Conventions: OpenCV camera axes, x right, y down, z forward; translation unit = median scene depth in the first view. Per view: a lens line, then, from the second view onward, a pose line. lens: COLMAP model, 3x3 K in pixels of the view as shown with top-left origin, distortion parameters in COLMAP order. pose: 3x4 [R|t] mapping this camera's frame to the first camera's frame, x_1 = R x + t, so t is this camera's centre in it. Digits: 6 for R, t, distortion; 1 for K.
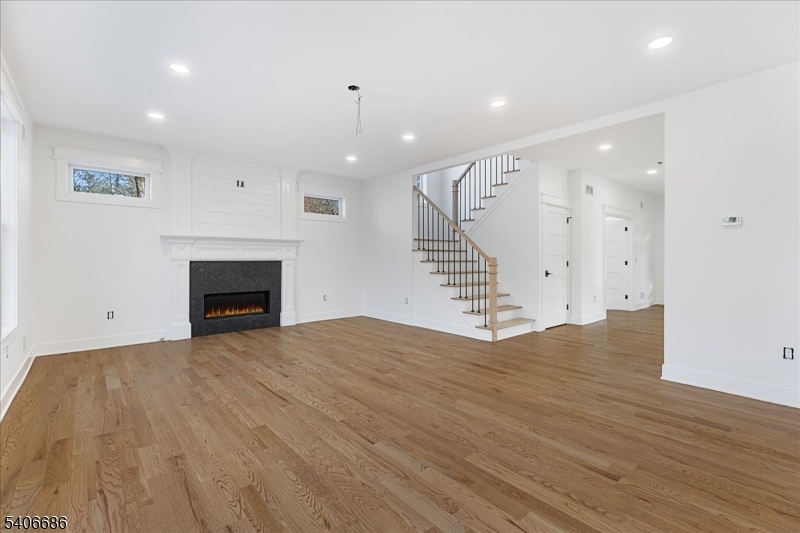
lens RADIAL K [[359.1, 0, 404.4], [0, 359.1, 261.8], [0, 0, 1]] dist [0.003658, 0.000436]
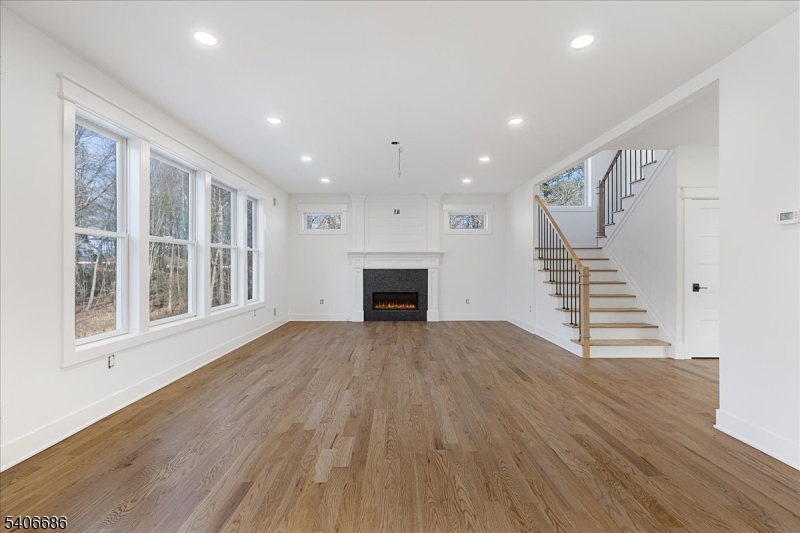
lens RADIAL K [[359.1, 0, 404.4], [0, 359.1, 261.8], [0, 0, 1]] dist [0.003658, 0.000436]
pose [[0.763324, -0.007204, -0.645976, 0.494446], [-0.006366, 0.999805, -0.018673, -0.004585], [0.645984, 0.018366, 0.763130, -0.009552]]
